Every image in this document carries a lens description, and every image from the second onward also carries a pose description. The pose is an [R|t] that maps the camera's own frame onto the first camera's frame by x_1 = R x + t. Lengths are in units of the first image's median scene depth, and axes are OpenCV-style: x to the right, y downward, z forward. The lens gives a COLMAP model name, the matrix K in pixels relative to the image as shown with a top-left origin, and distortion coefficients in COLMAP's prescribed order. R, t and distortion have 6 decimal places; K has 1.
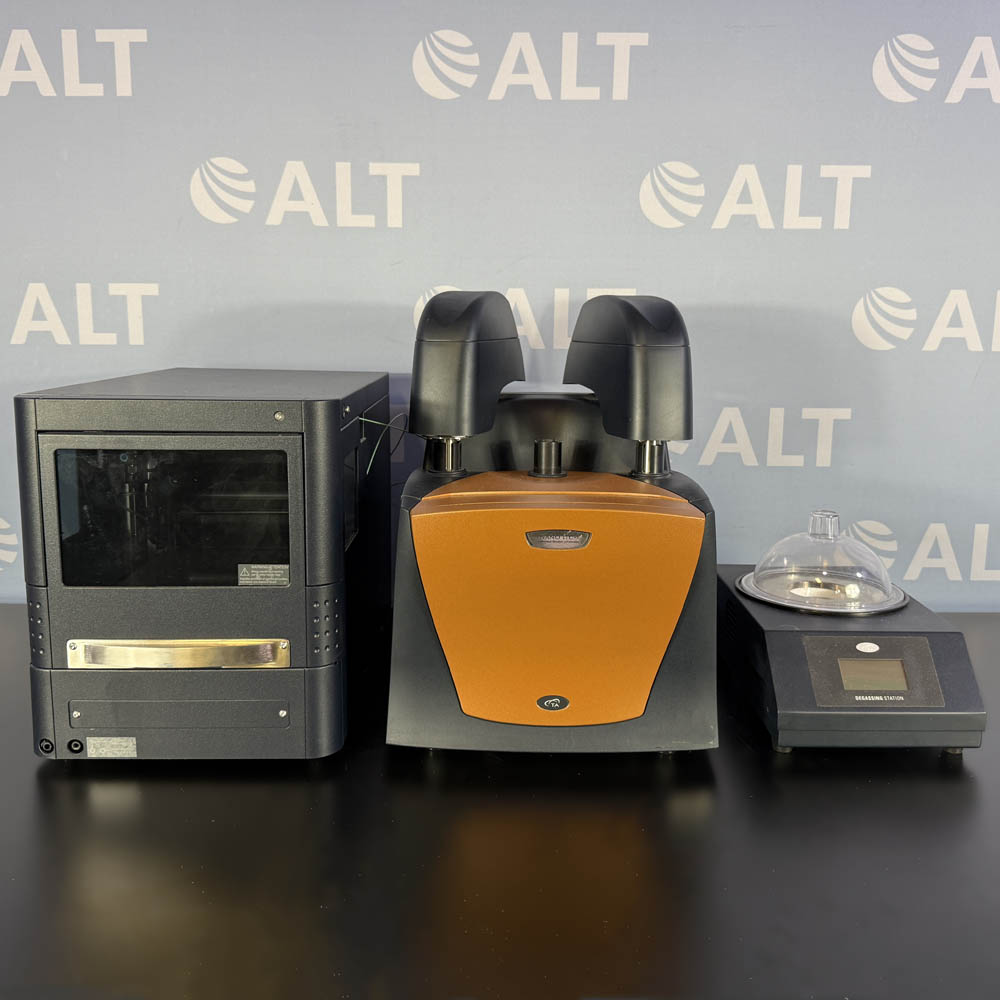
lens RADIAL K [[1289.4, 0, 500.2], [0, 1289.4, 446.6], [0, 0, 1]] dist [0.229078, -0.977080]
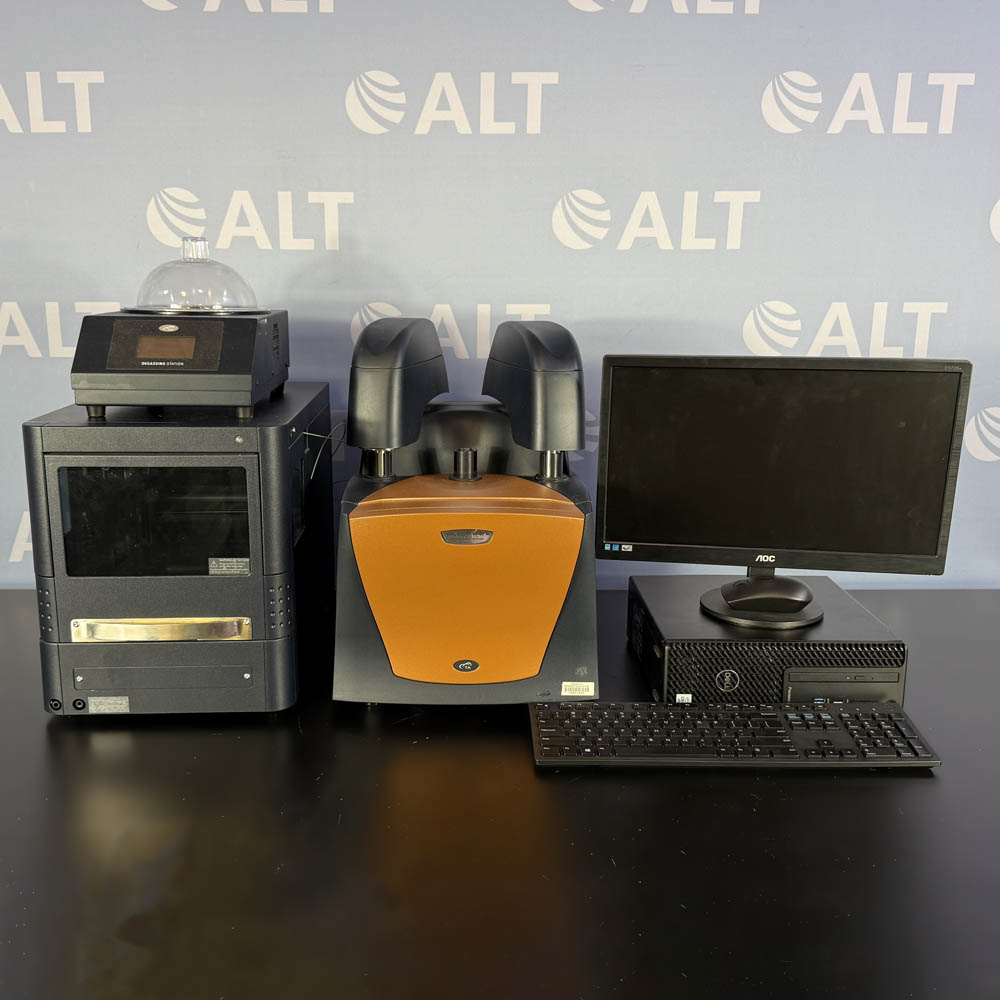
lens RADIAL K [[1650.8, 0, 533.8], [0, 1650.8, 551.9], [0, 0, 1]] dist [0.248593, -1.257012]
pose [[0.999570, -0.007739, 0.028296, 0.056959], [0.004528, 0.993720, 0.111801, -0.081871], [-0.028984, -0.111625, 0.993328, -0.522948]]
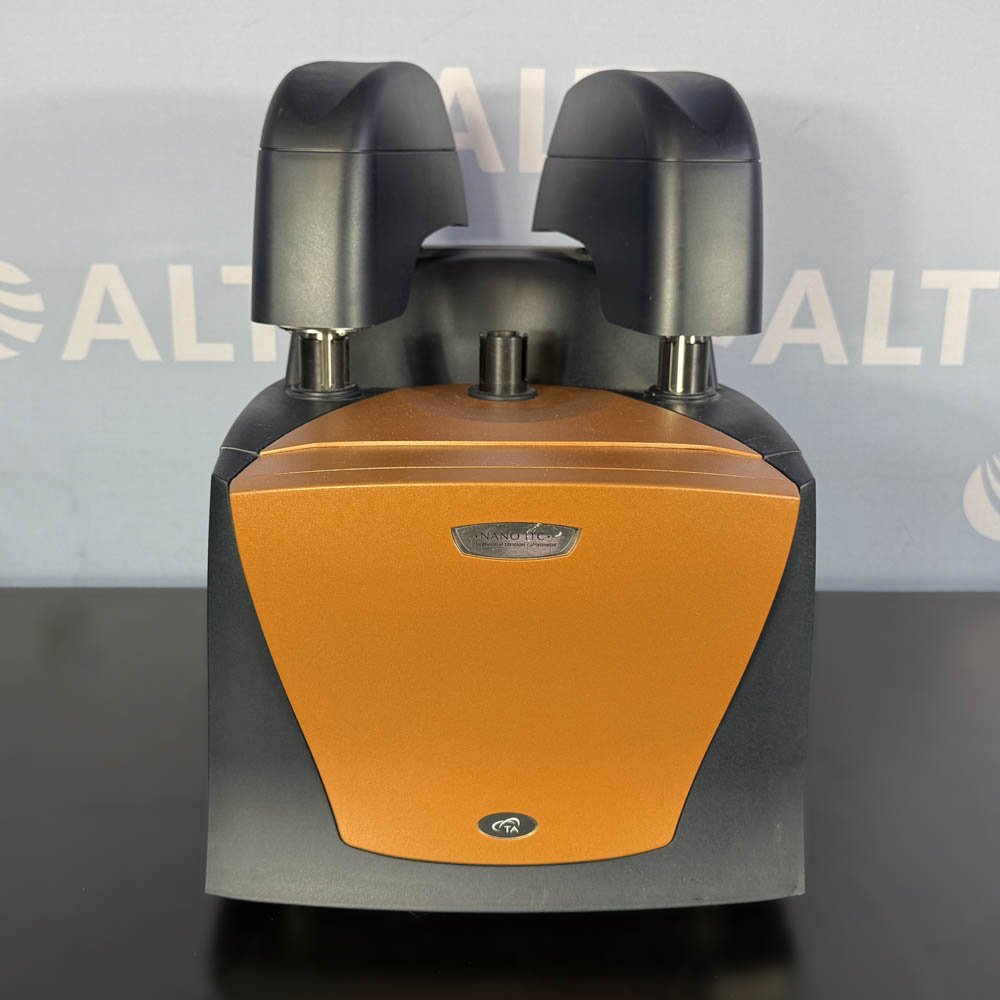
lens RADIAL K [[1289.4, 0, 500.2], [0, 1289.4, 446.6], [0, 0, 1]] dist [0.229078, -0.977080]
pose [[0.999901, -0.001084, 0.014019, 0.027915], [-0.000621, 0.992645, 0.121062, -0.024732], [-0.014047, -0.121059, 0.992546, 0.438963]]
